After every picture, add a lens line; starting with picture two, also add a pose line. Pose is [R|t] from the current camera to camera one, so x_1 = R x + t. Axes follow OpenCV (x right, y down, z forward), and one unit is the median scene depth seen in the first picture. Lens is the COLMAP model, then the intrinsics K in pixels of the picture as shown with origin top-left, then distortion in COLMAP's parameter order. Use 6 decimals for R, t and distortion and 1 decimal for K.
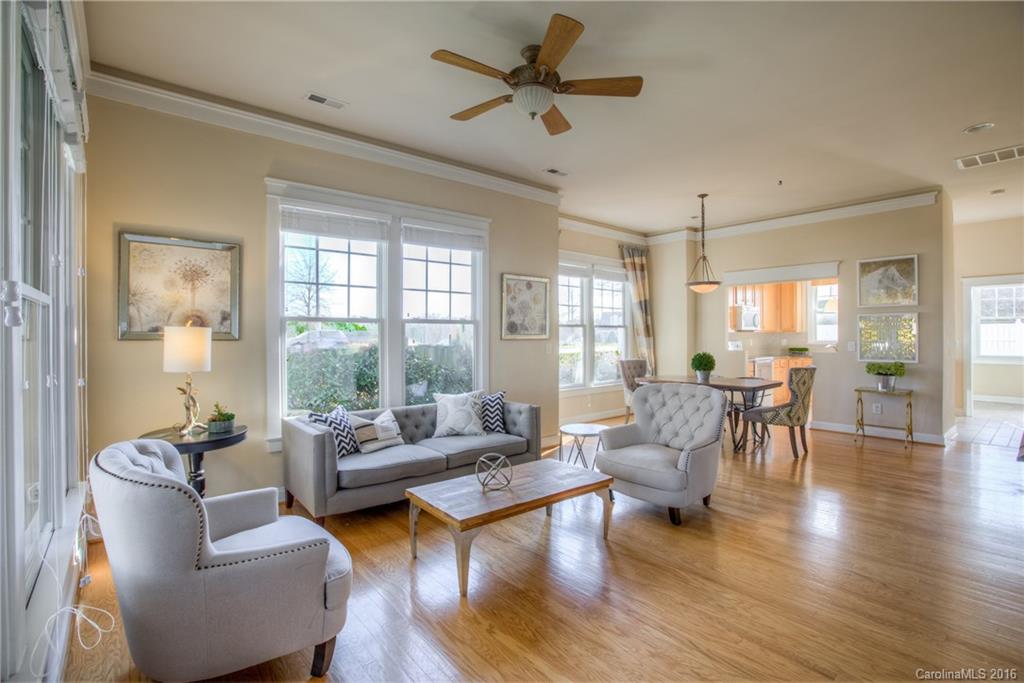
lens RADIAL K [[468.0, 0, 475.8], [0, 468.0, 342.3], [0, 0, 1]] dist [-0.087978, 0.021272]
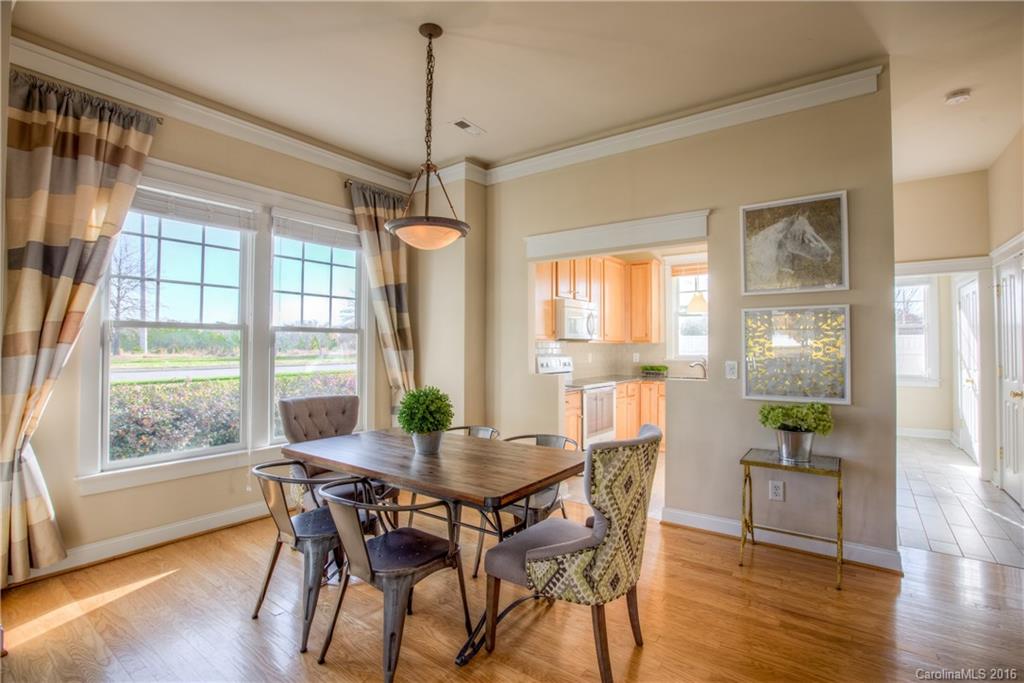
lens RADIAL K [[486.3, 0, 508.1], [0, 486.3, 334.7], [0, 0, 1]] dist [-0.030414, 0.000285]
pose [[0.957395, 0.009618, 0.288620, 0.350375], [0.000879, 0.999343, -0.036219, -0.010069], [-0.288779, 0.034930, 0.956758, 0.432119]]
